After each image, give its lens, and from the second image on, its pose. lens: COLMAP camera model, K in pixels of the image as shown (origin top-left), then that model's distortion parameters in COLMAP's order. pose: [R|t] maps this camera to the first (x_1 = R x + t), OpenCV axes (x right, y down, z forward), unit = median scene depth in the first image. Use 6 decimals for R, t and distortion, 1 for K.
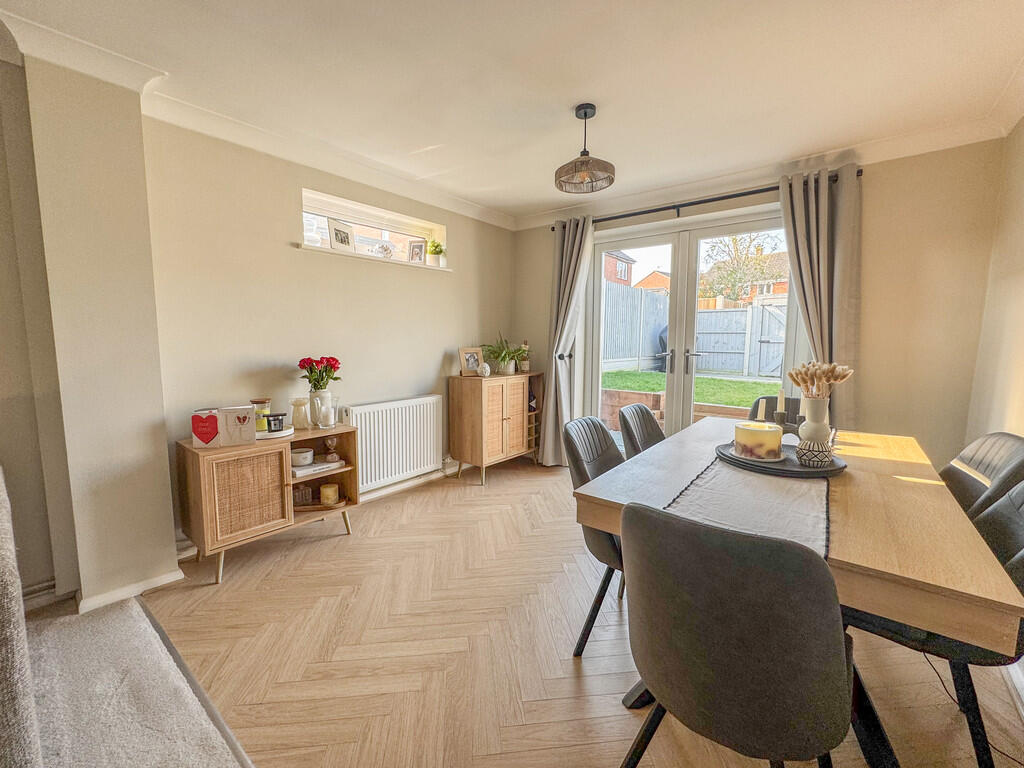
lens RADIAL K [[421.9, 0, 508.0], [0, 421.9, 377.0], [0, 0, 1]] dist [-0.003077, 0.000365]
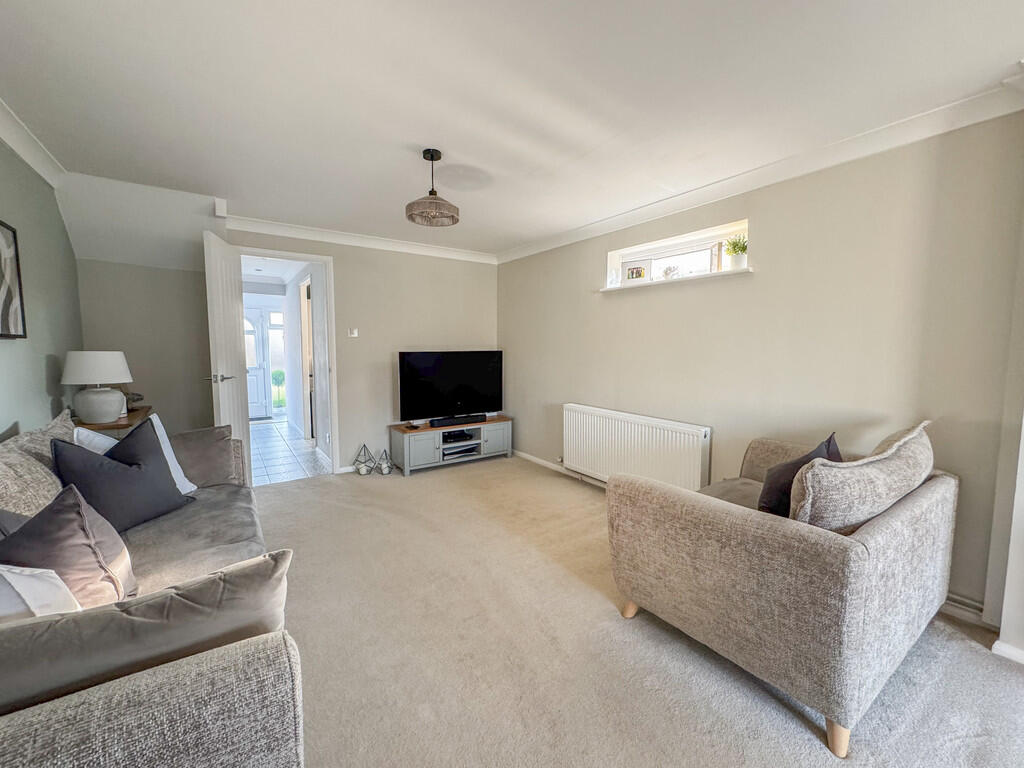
lens RADIAL K [[421.9, 0, 516.1], [0, 421.9, 388.2], [0, 0, 1]] dist [-0.003077, 0.000365]
pose [[-0.292247, 0.068944, -0.953855, 1.024891], [-0.101584, 0.989517, 0.102646, -0.086183], [0.950932, 0.126895, -0.282179, 1.107566]]
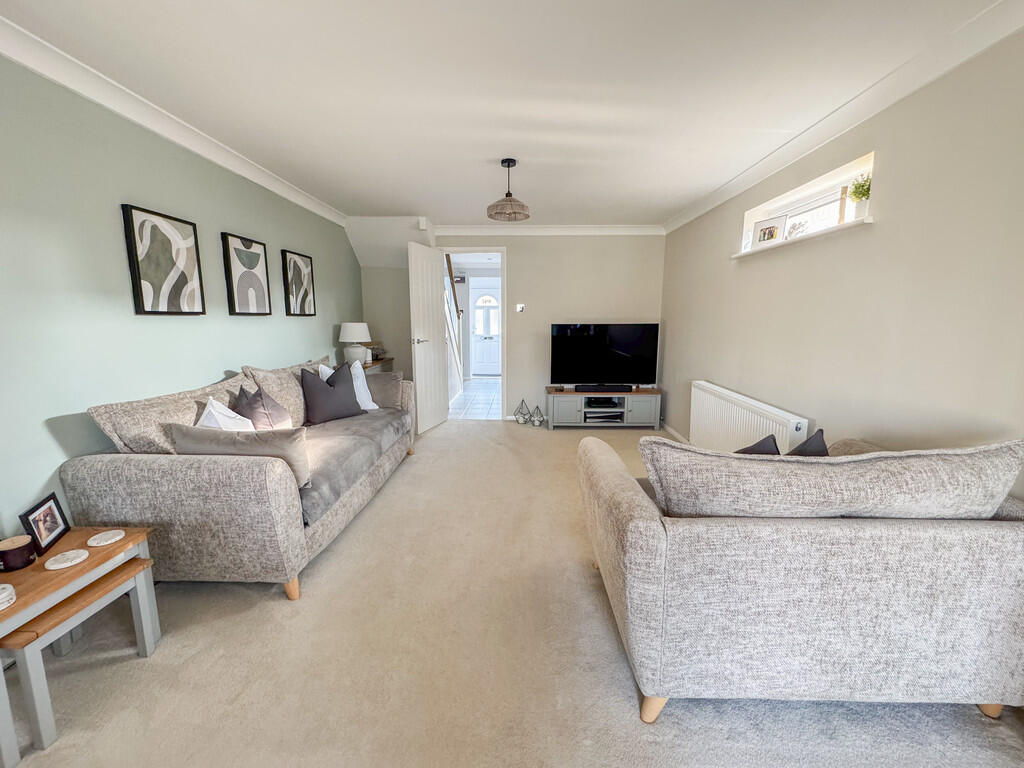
lens RADIAL K [[421.9, 0, 526.0], [0, 421.9, 390.2], [0, 0, 1]] dist [-0.003077, 0.000365]
pose [[-0.796613, 0.078532, -0.599366, 0.854273], [-0.078115, 0.969838, 0.230895, -0.150038], [0.599421, 0.230754, -0.766451, 1.634714]]
